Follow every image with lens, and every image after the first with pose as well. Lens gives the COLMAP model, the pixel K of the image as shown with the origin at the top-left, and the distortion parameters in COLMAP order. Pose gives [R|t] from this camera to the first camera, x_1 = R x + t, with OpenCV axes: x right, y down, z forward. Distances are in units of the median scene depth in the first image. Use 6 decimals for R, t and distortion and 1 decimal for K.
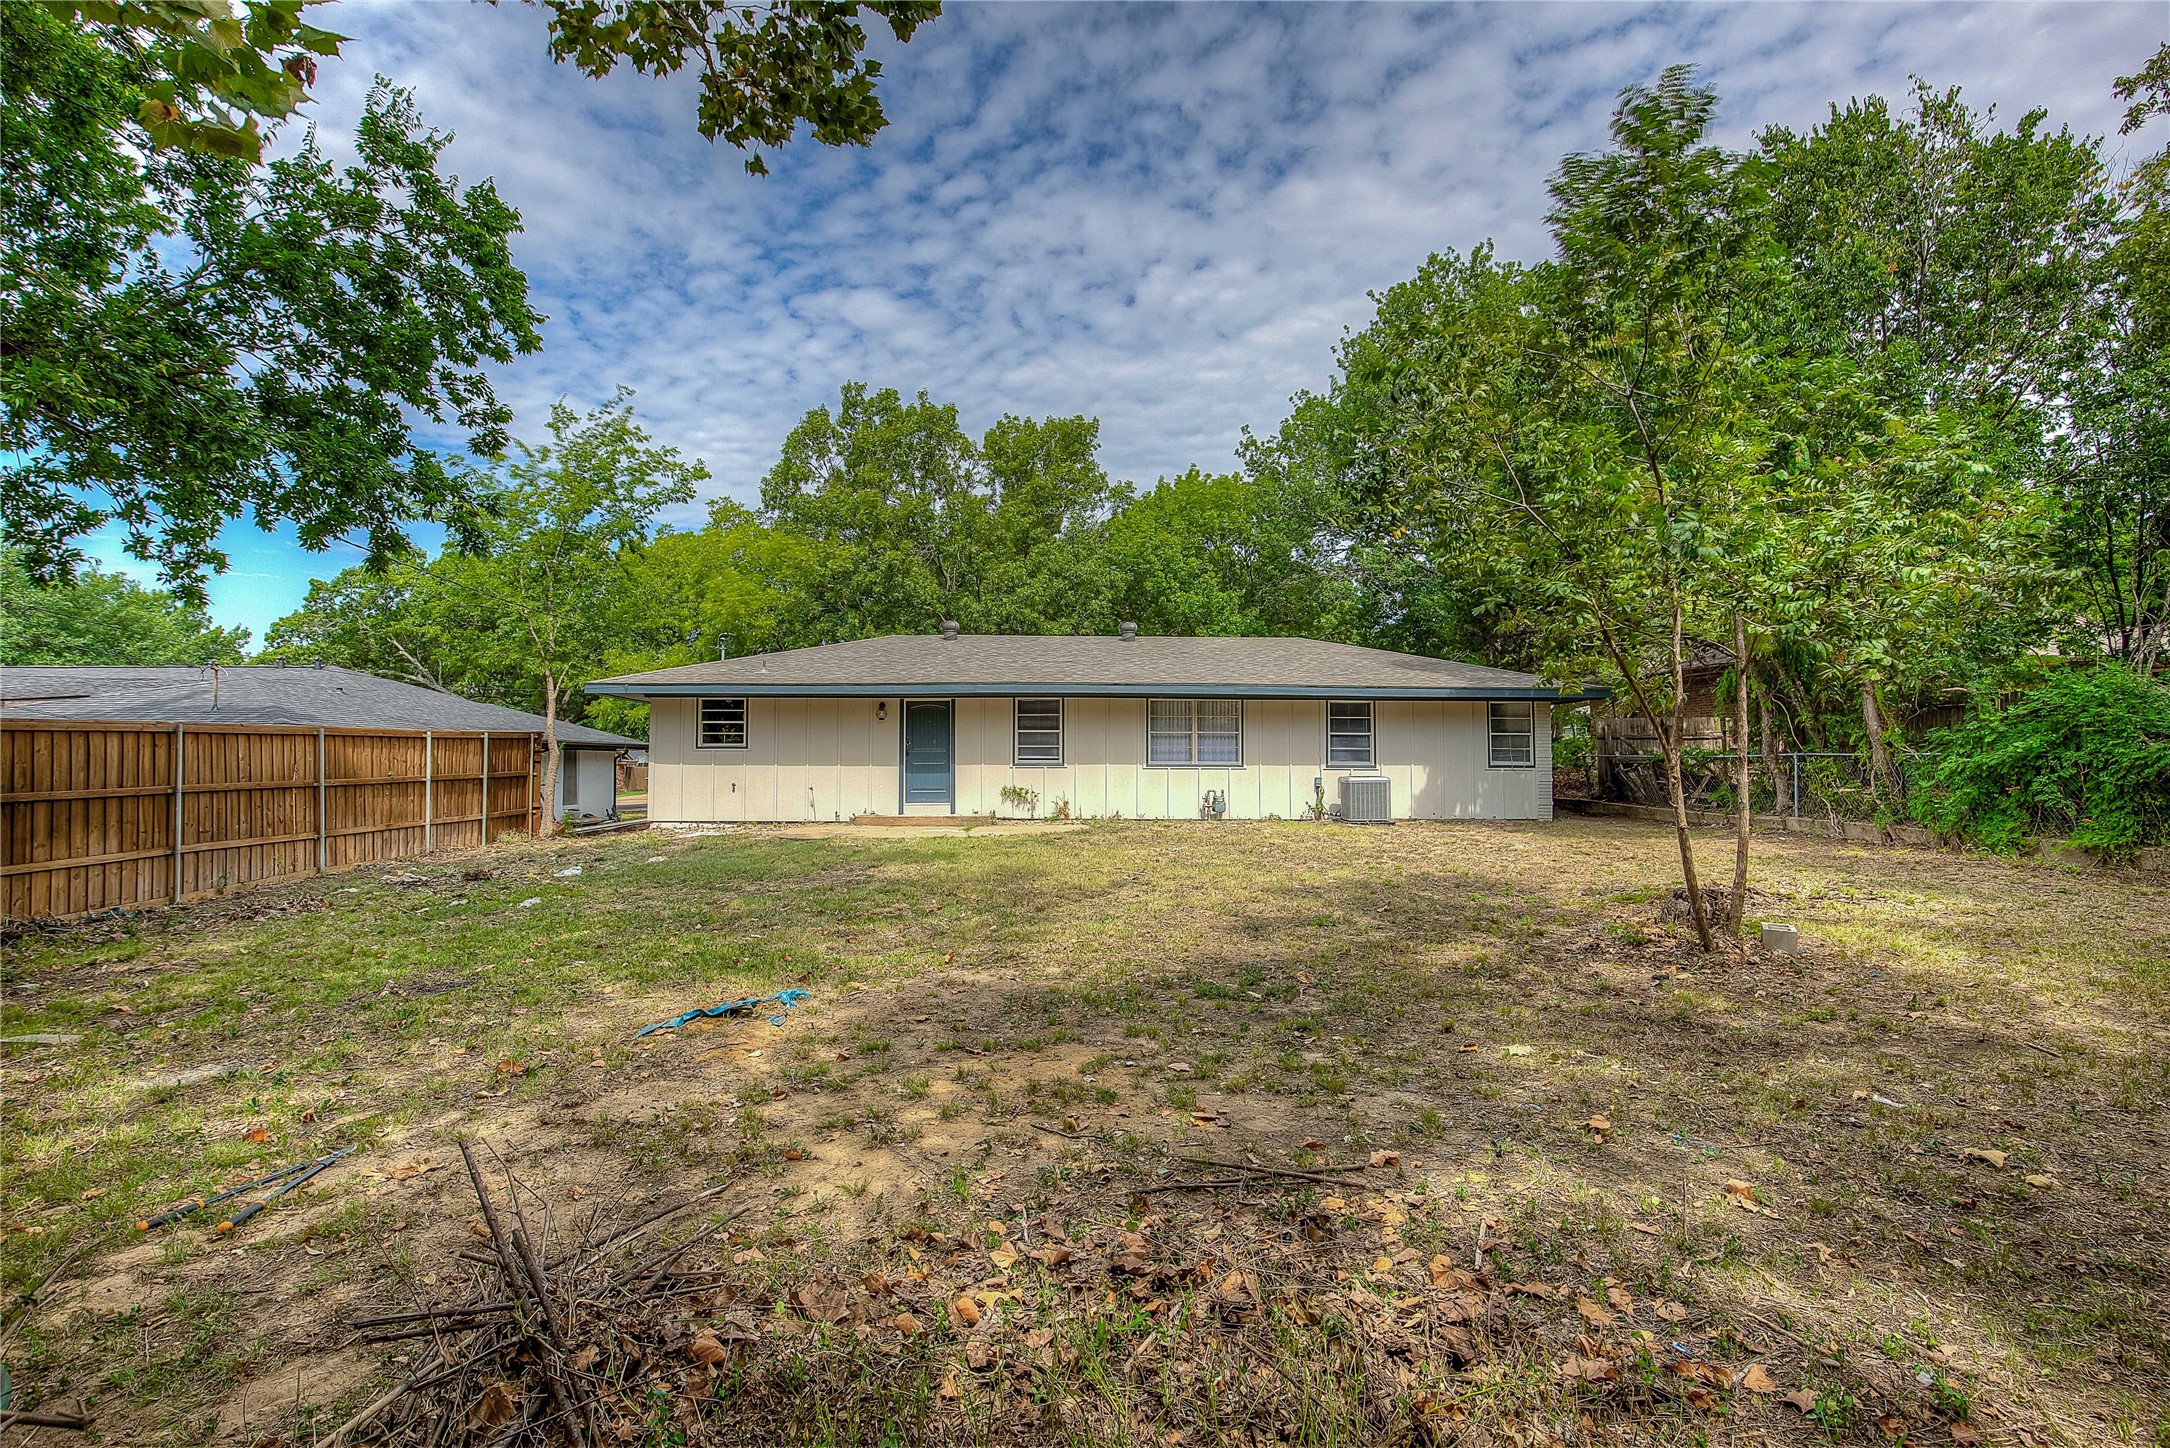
lens RADIAL K [[991.9, 0, 1085.0], [0, 991.9, 724.0], [0, 0, 1]] dist [-0.036184, 0.007913]
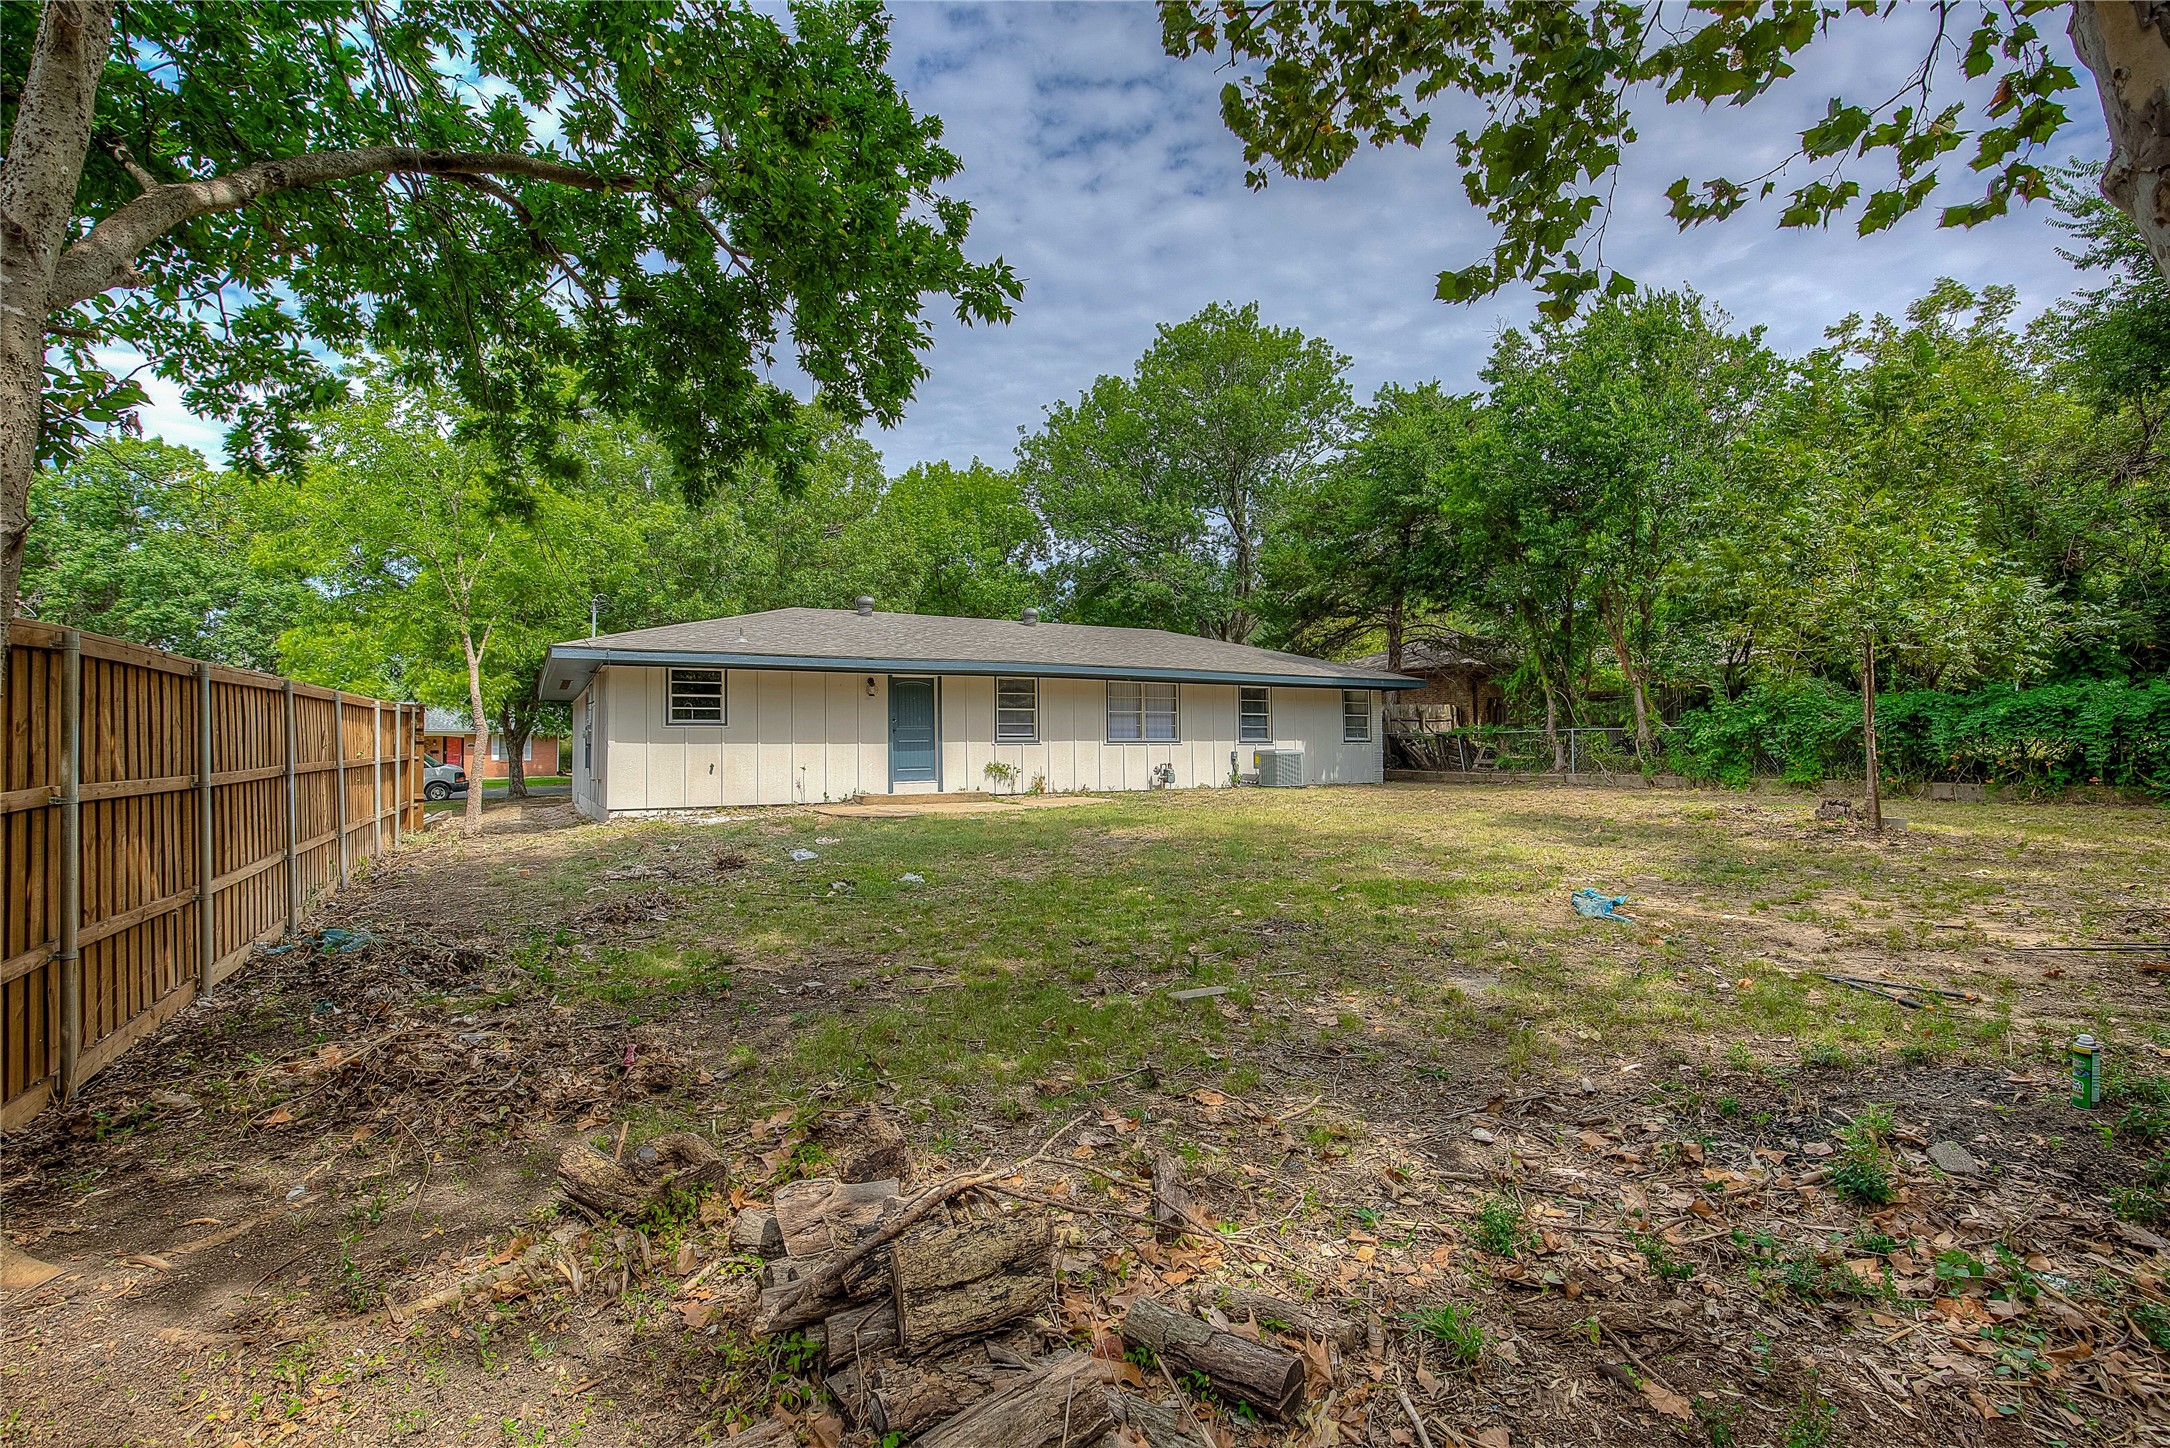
lens RADIAL K [[991.9, 0, 1085.0], [0, 991.9, 724.0], [0, 0, 1]] dist [-0.036184, 0.007913]
pose [[0.884201, 0.002668, 0.467098, -0.470356], [-0.008093, 0.999921, 0.009609, 0.012185], [-0.467036, -0.012277, 0.884153, 0.049852]]
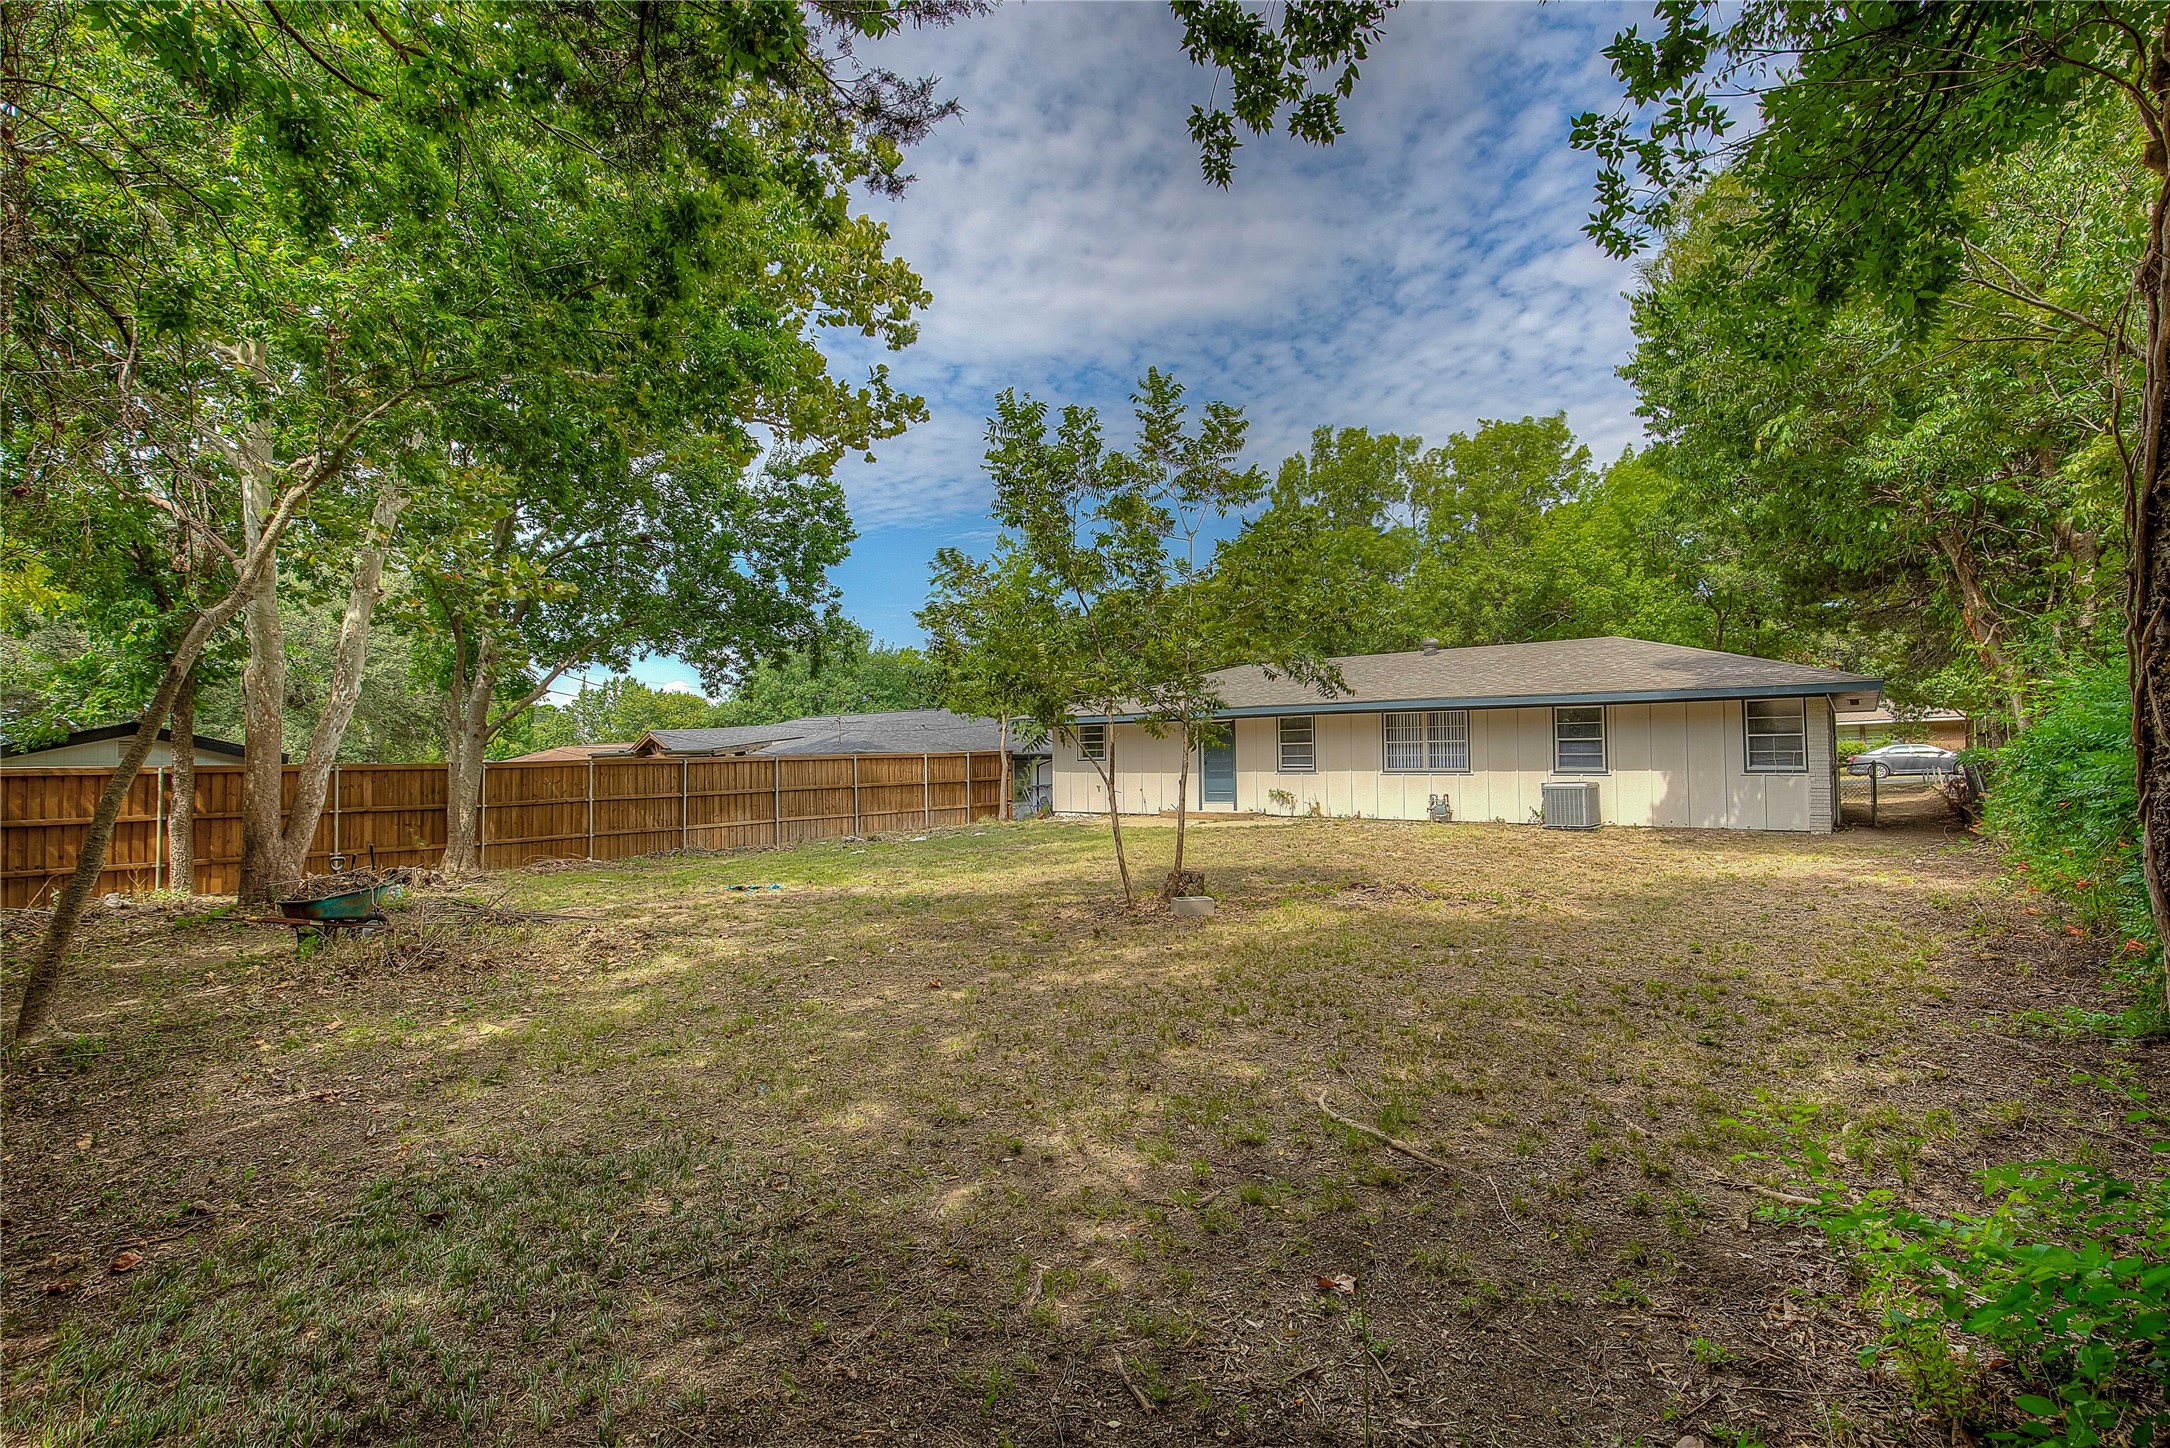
lens RADIAL K [[977.6, 0, 1075.6], [0, 977.6, 723.9], [0, 0, 1]] dist [-0.035461, 0.007534]
pose [[0.757444, -0.033712, -0.652030, 0.524104], [0.038077, 0.999247, -0.007431, -0.018035], [0.651789, -0.019199, 0.758157, -0.069856]]
